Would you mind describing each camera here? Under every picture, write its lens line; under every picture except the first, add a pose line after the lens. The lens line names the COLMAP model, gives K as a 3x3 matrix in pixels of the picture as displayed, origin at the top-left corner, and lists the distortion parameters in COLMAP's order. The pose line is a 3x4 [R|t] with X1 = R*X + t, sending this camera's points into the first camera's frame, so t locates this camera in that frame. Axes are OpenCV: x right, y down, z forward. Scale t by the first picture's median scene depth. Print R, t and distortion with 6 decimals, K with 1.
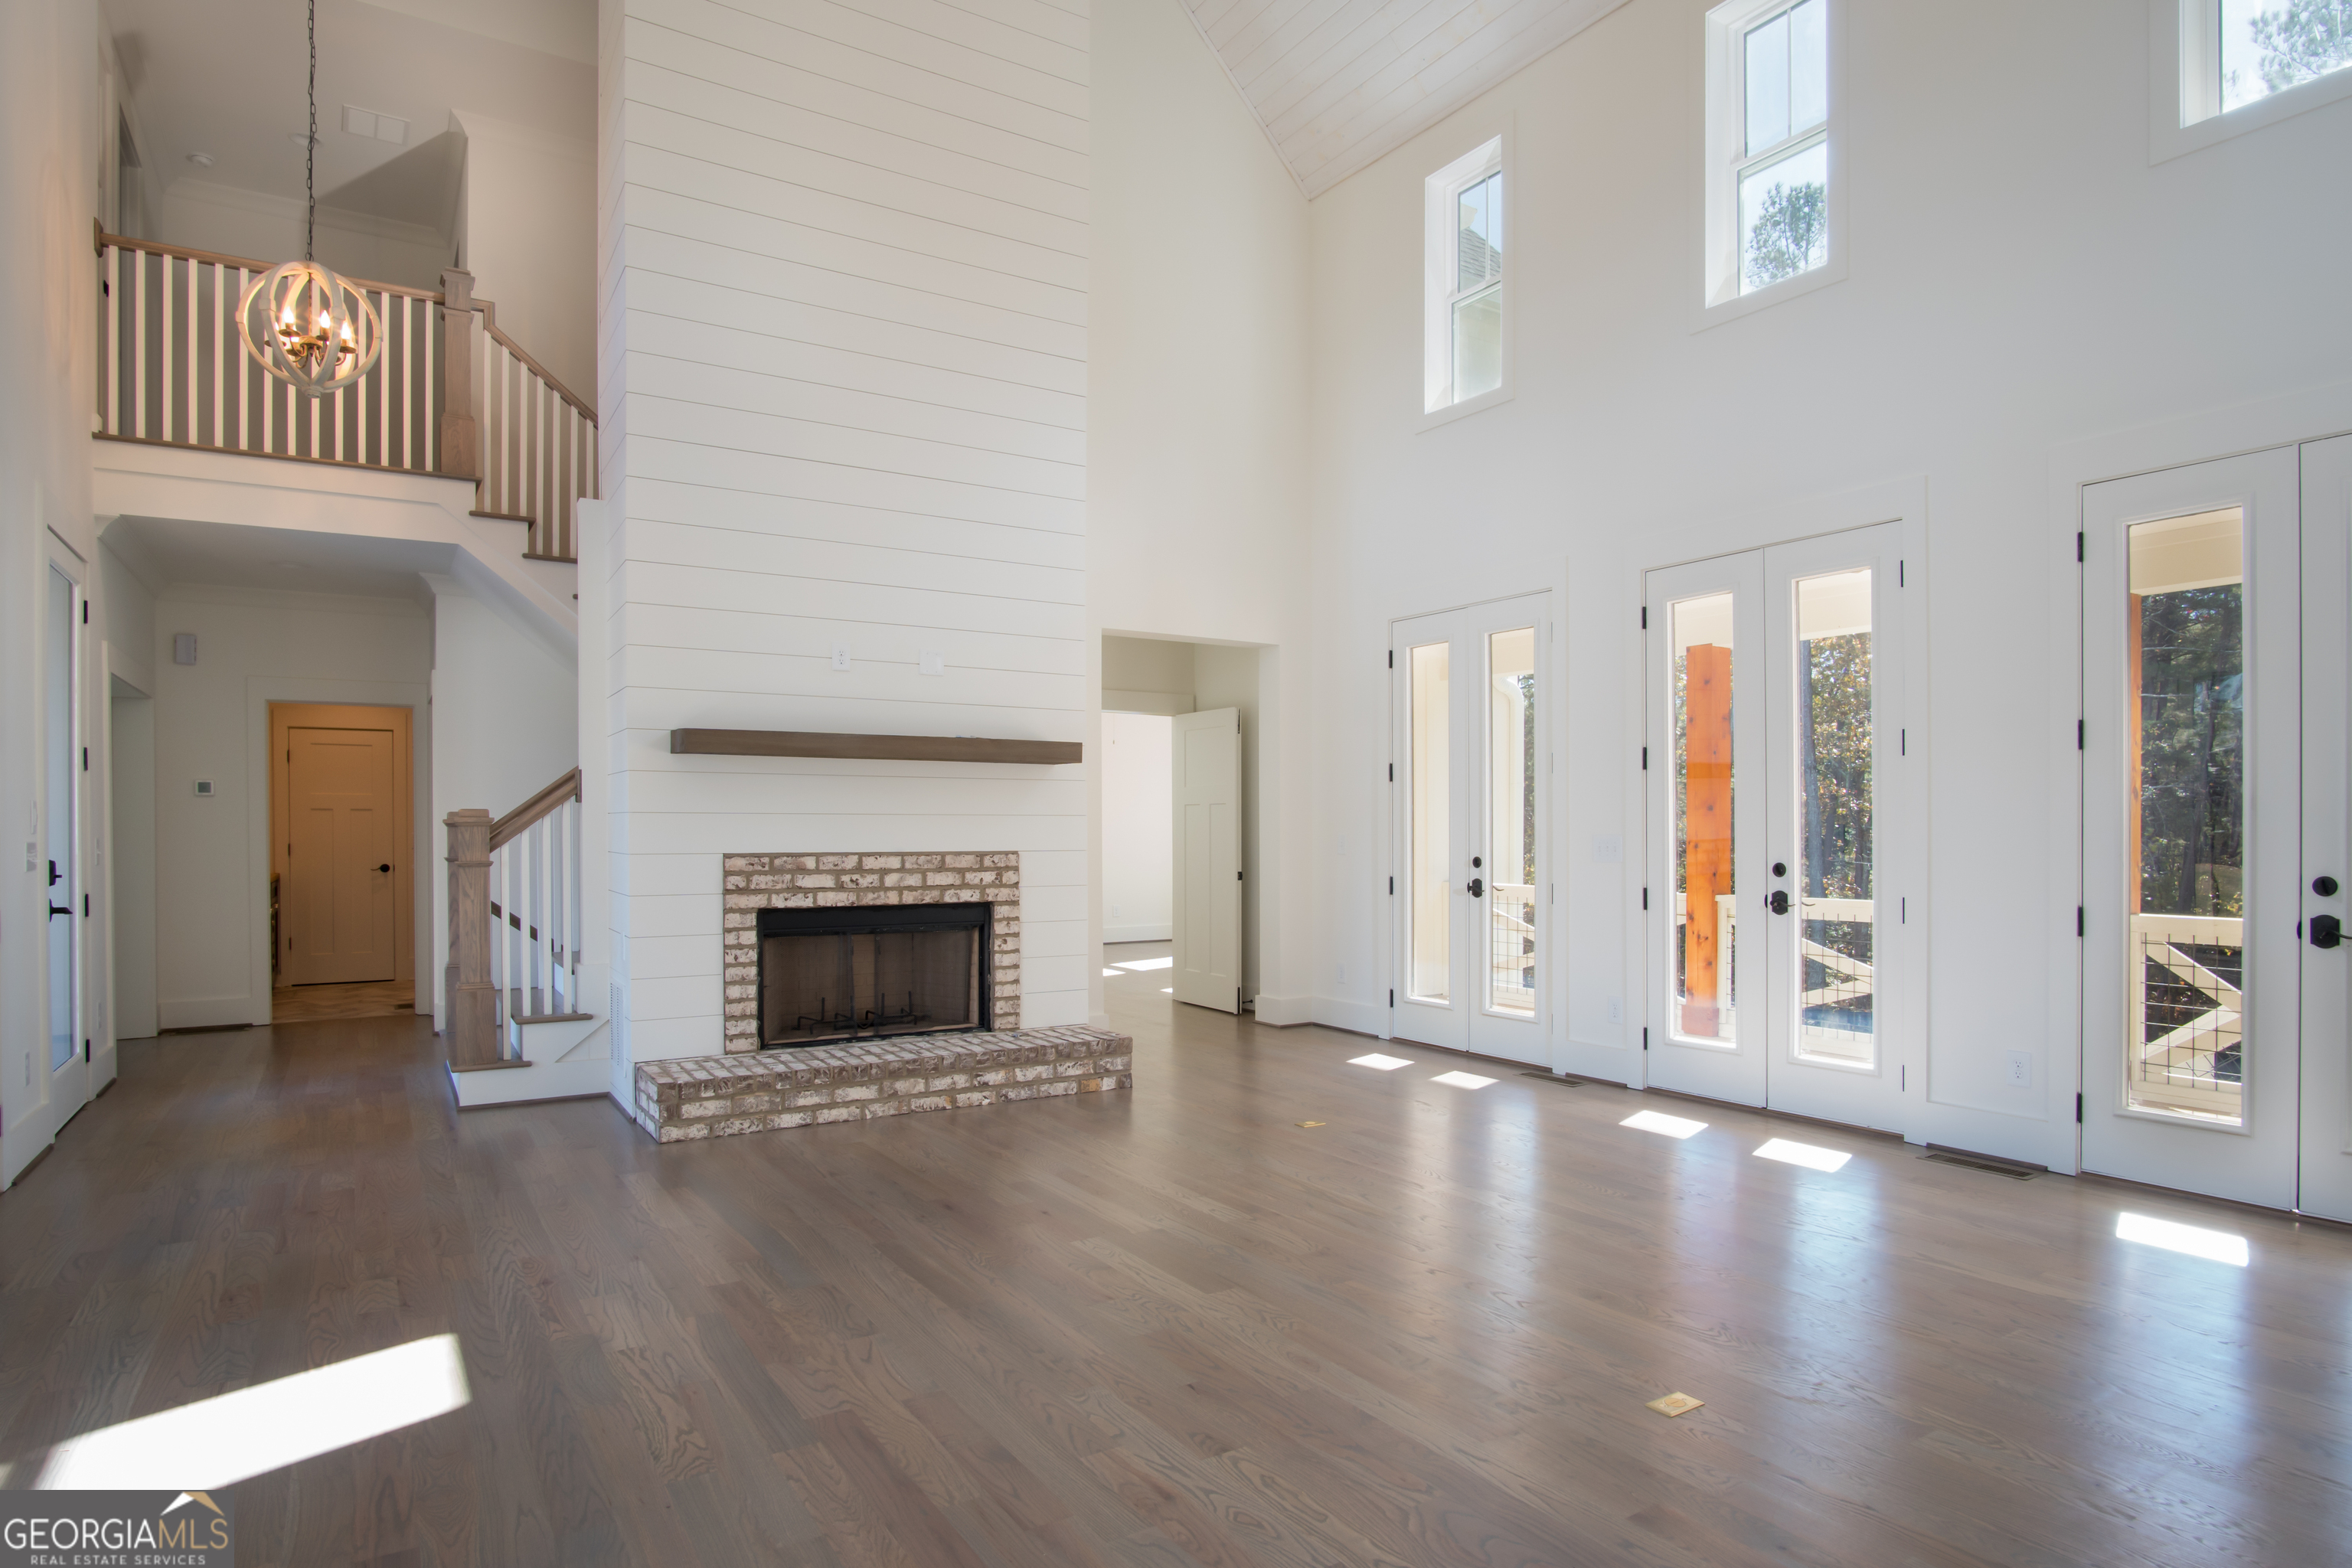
lens RADIAL K [[1404.7, 0, 1175.6], [0, 1404.7, 818.4], [0, 0, 1]] dist [0.021086, -0.032100]
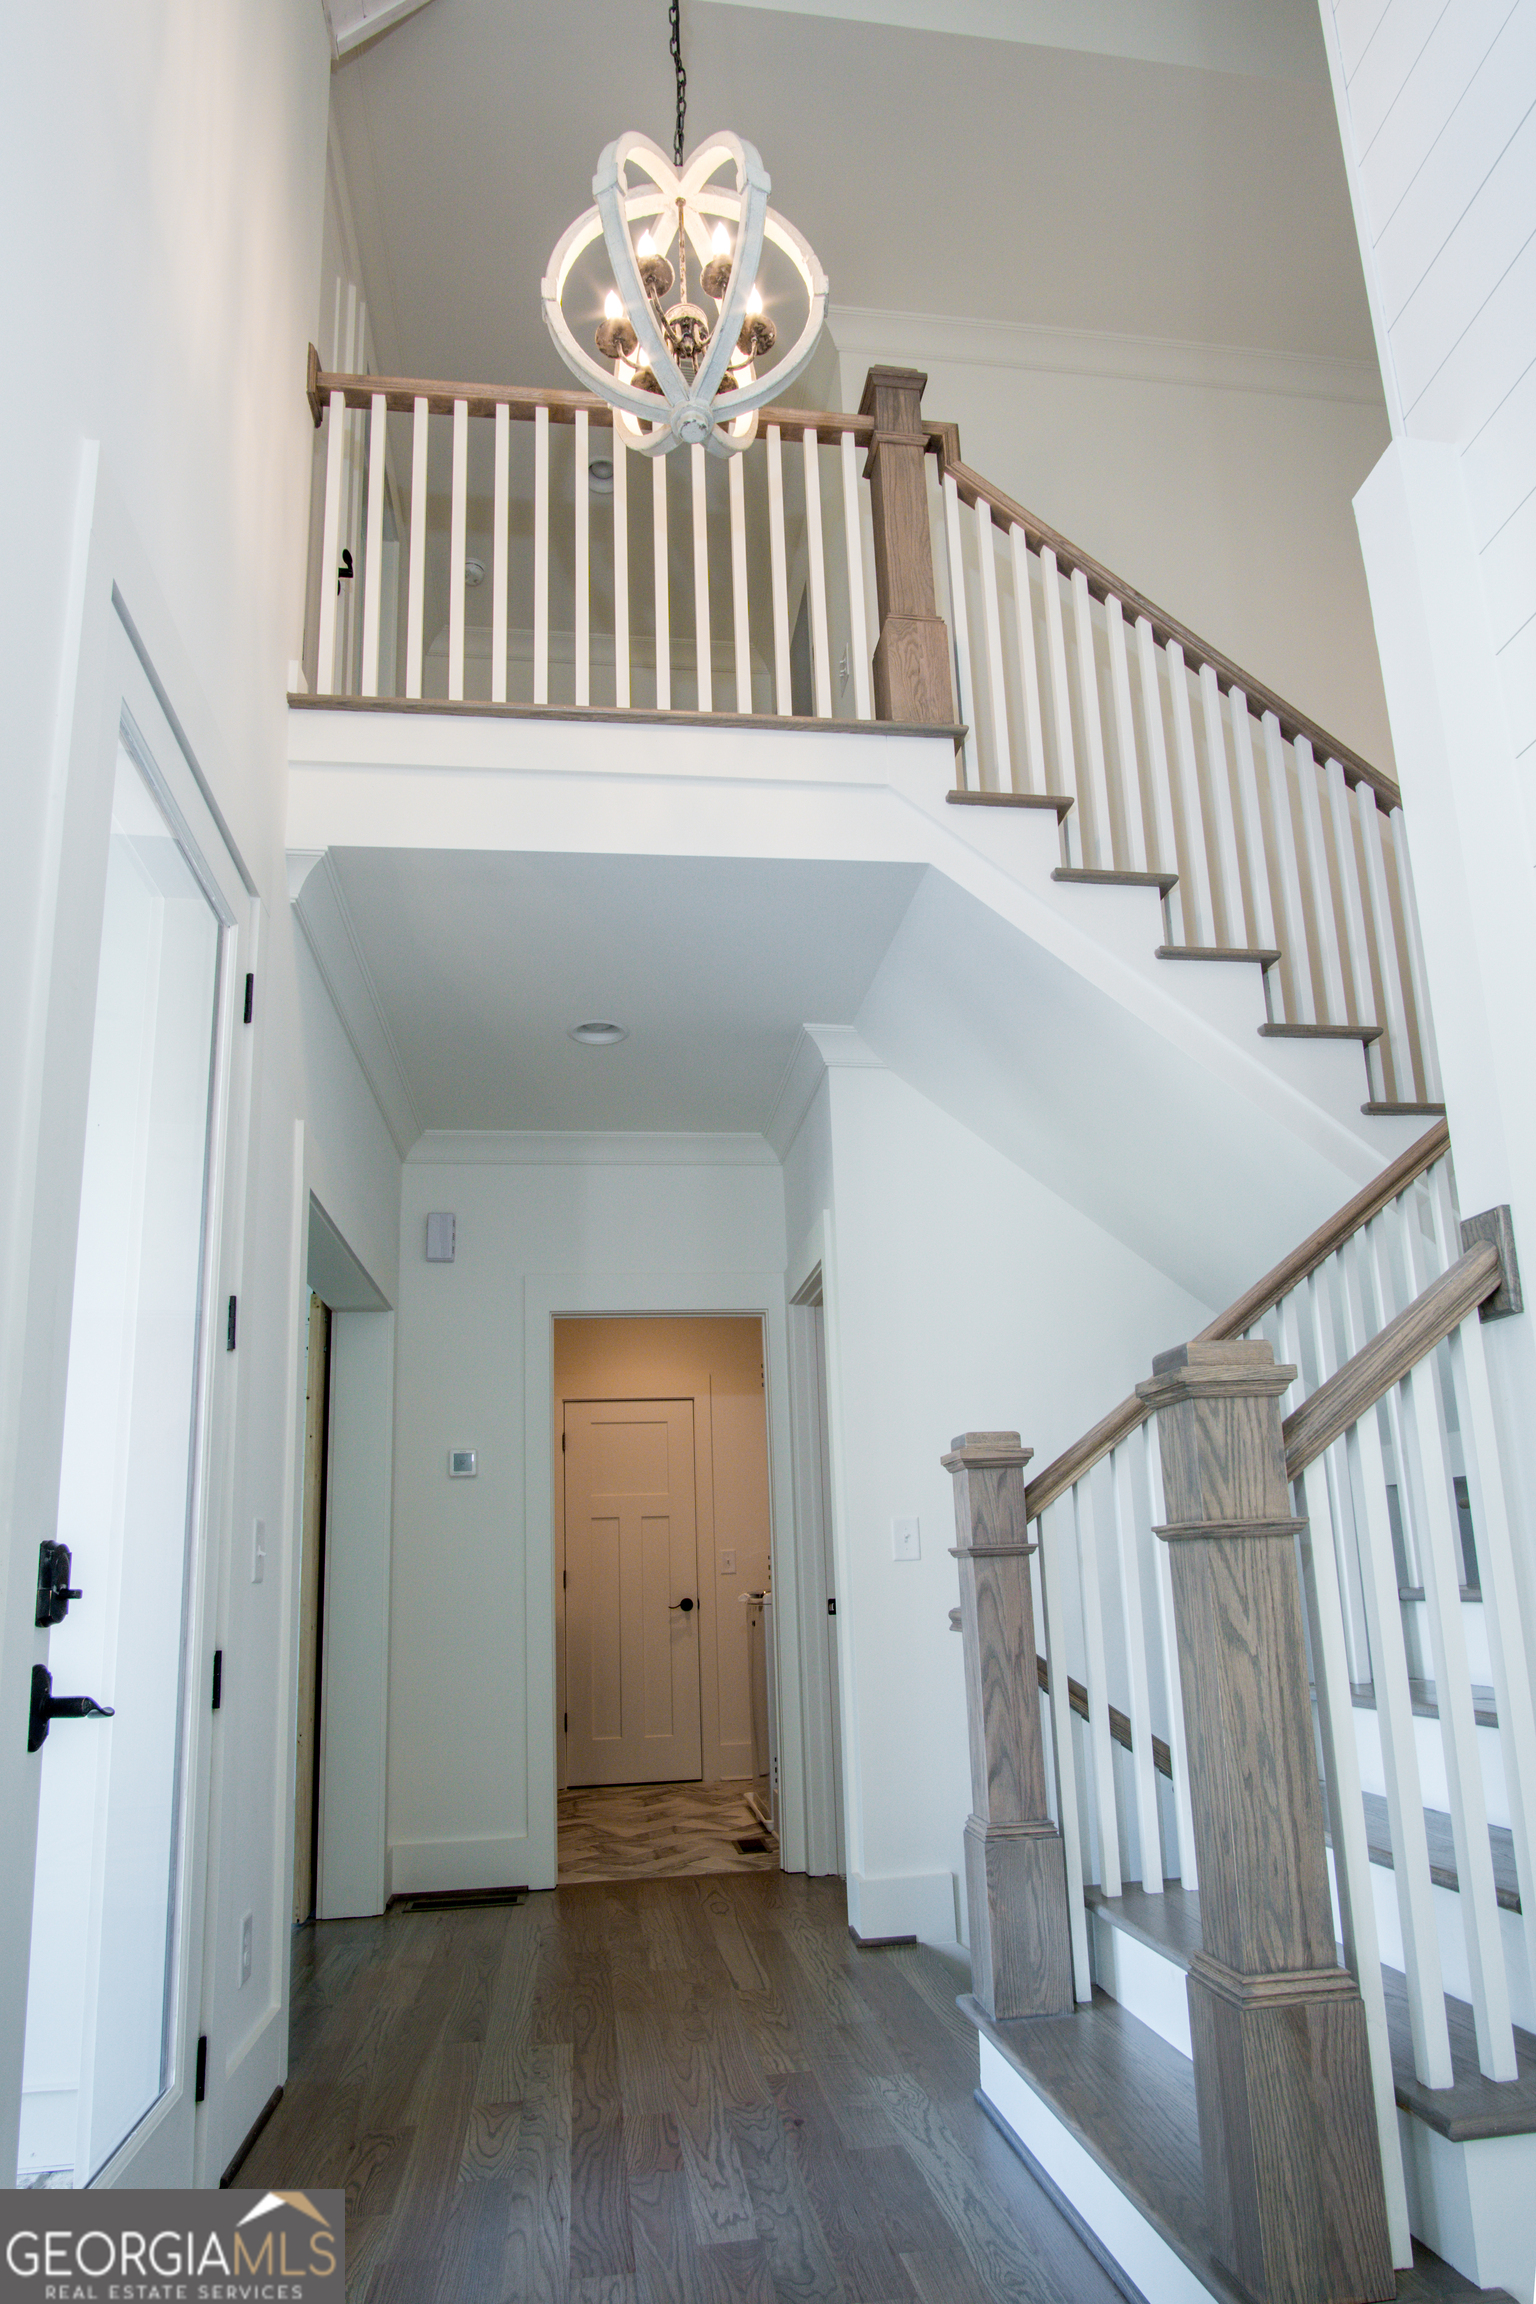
lens RADIAL K [[1482.9, 0, 768.0], [0, 1482.9, 1152.0], [0, 0, 1]] dist [-0.024234, 0.000821]
pose [[0.917851, -0.138614, -0.371935, -0.391143], [0.036774, 0.962707, -0.268035, 0.030425], [0.395218, 0.232339, 0.888719, 0.566593]]
